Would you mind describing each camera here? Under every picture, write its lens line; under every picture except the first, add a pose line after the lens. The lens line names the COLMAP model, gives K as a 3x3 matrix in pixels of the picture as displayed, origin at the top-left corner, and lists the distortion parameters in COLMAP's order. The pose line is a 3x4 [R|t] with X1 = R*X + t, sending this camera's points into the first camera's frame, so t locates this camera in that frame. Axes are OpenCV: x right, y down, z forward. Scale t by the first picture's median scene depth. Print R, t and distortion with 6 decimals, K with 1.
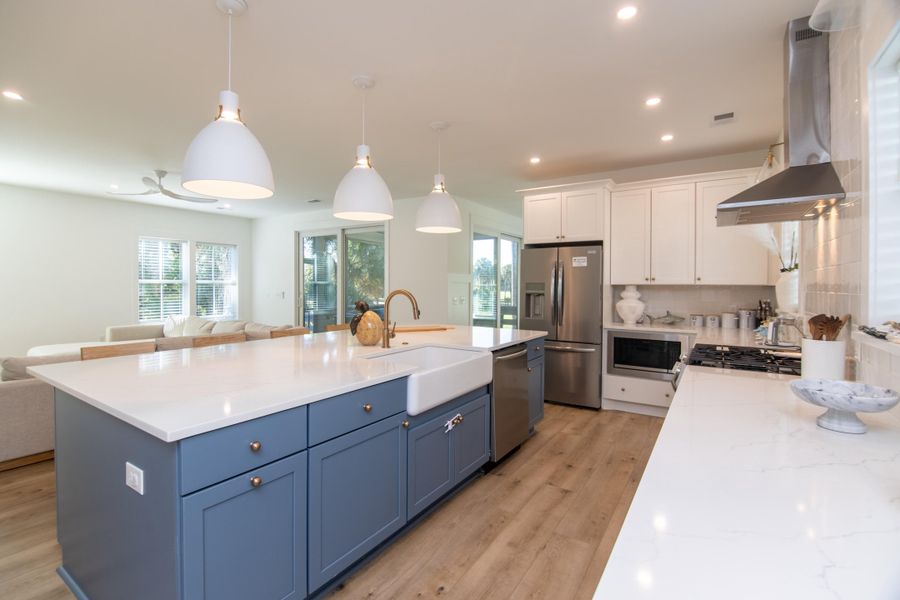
lens RADIAL K [[411.4, 0, 449.1], [0, 411.4, 286.3], [0, 0, 1]] dist [0.000550, -0.000199]
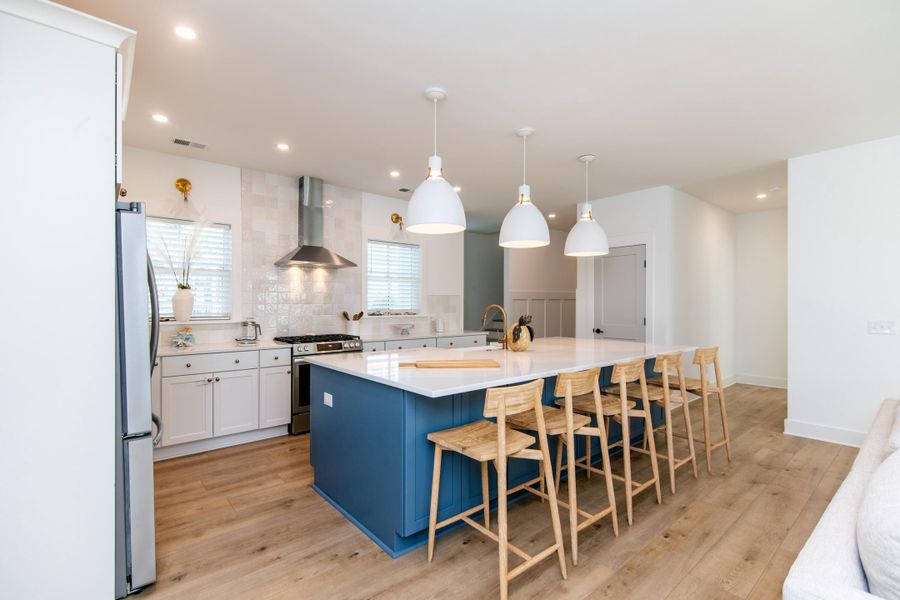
lens RADIAL K [[411.4, 0, 450.0], [0, 411.4, 300.0], [0, 0, 1]] dist [0.002912, 0.000183]
pose [[-0.957737, 0.000902, 0.287645, -0.257705], [-0.001856, 0.999955, -0.009316, 0.005547], [-0.287640, -0.009456, -0.957692, 1.616808]]
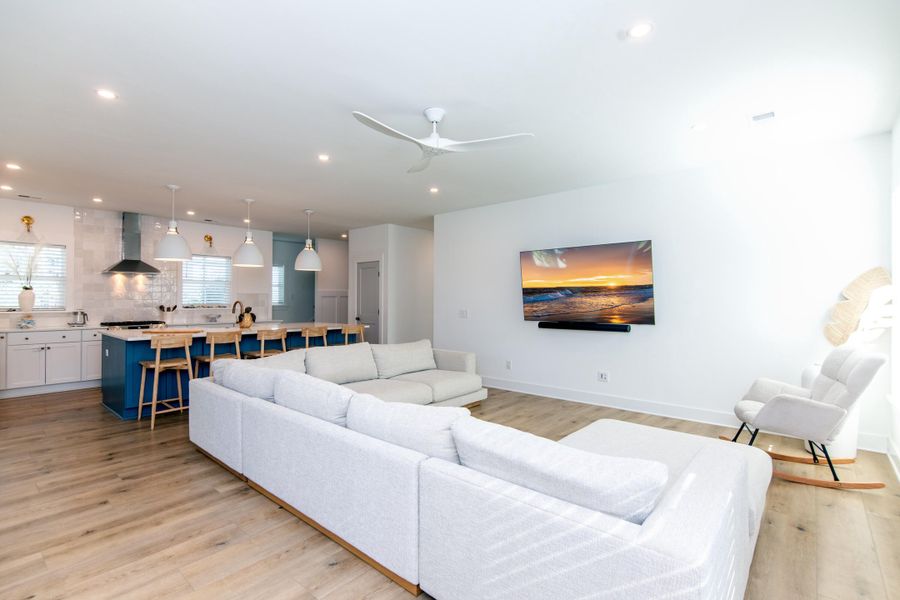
lens RADIAL K [[409.8, 0, 438.1], [0, 409.8, 300.5], [0, 0, 1]] dist [-0.000538, -0.000157]
pose [[-0.988822, -0.005508, 0.149002, -1.079973], [-0.005099, 0.999982, 0.003126, -0.002615], [-0.149017, 0.002332, -0.988832, 2.112924]]
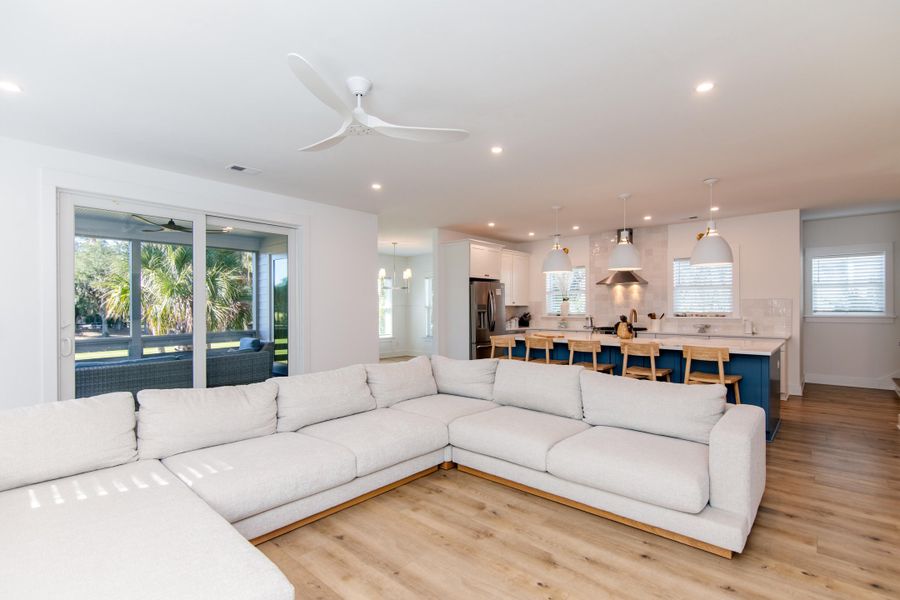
lens RADIAL K [[426.5, 0, 445.6], [0, 426.5, 306.6], [0, 0, 1]] dist [0.011068, 0.000104]
pose [[0.155626, -0.002044, 0.987814, -1.639521], [0.004655, 0.999988, 0.001335, -0.004942], [-0.987805, 0.004391, 0.155633, 1.093666]]
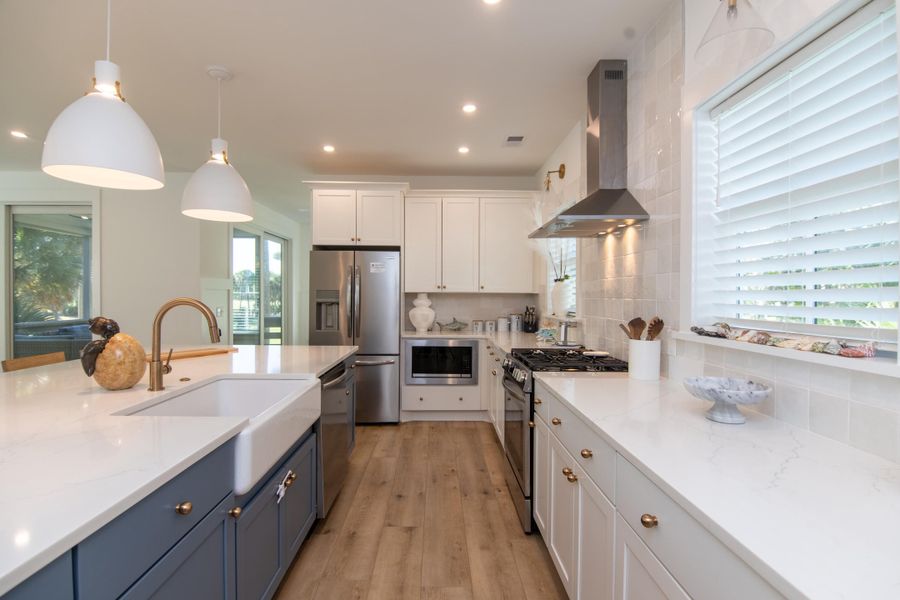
lens RADIAL K [[420.1, 0, 439.9], [0, 420.1, 297.5], [0, 0, 1]] dist [-0.008254, -0.000806]
pose [[0.832524, -0.004080, 0.553975, -0.104740], [0.000001, 0.999973, 0.007364, 0.001103], [-0.553990, -0.006131, 0.832501, 0.157177]]
